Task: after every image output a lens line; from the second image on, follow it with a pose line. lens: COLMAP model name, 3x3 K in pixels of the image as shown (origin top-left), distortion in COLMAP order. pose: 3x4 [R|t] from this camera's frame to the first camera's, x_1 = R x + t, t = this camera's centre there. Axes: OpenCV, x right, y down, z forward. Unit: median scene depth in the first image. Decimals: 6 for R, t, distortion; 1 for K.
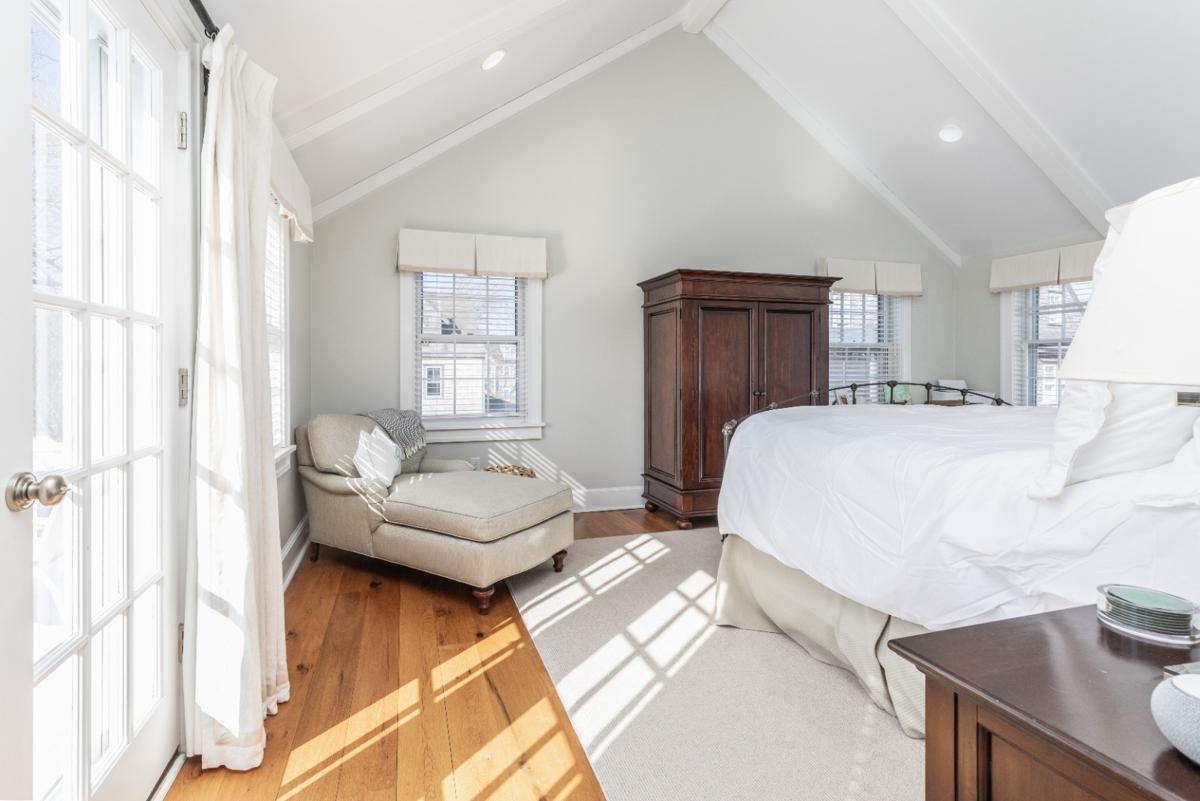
lens RADIAL K [[641.0, 0, 601.2], [0, 641.0, 367.9], [0, 0, 1]] dist [0.000753, 0.000006]
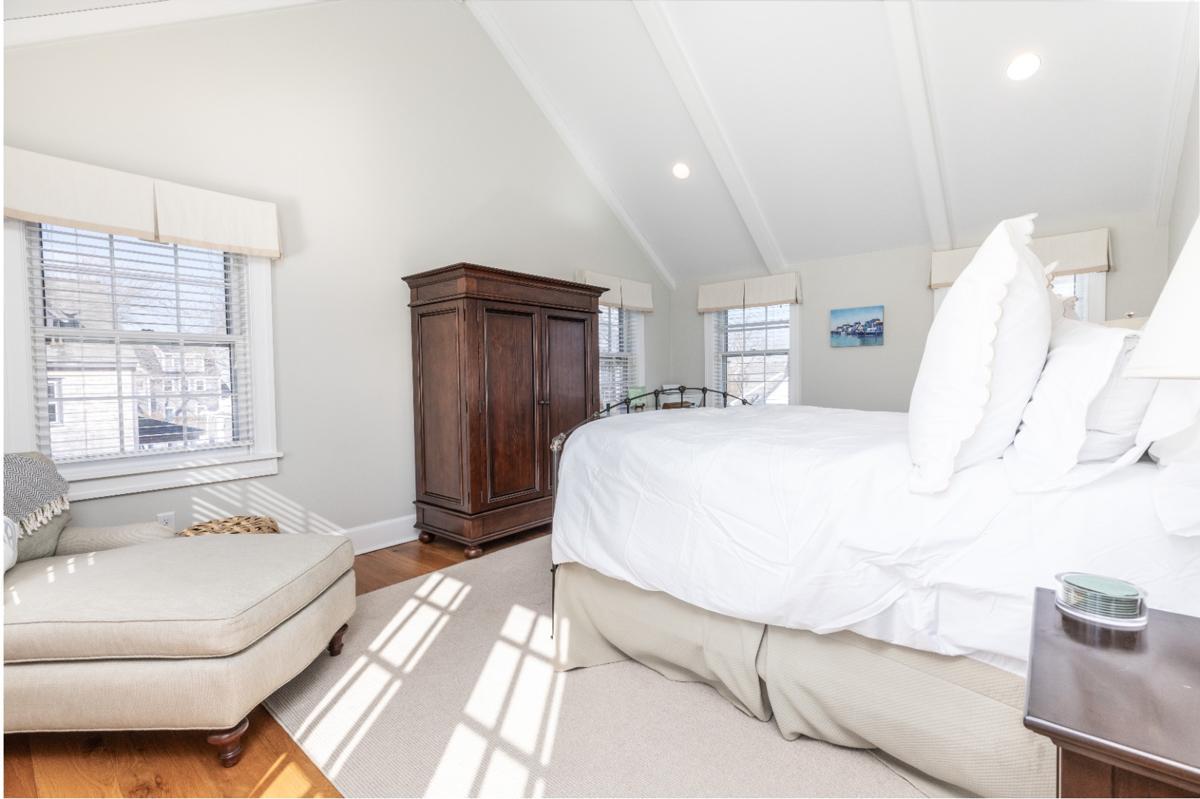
lens RADIAL K [[541.5, 0, 605.0], [0, 541.5, 393.9], [0, 0, 1]] dist [0.011986, 0.000204]
pose [[0.835155, -0.028610, 0.549270, -0.125405], [0.012362, 0.999370, 0.033258, 0.001166], [-0.549876, -0.020986, 0.834983, 0.271438]]
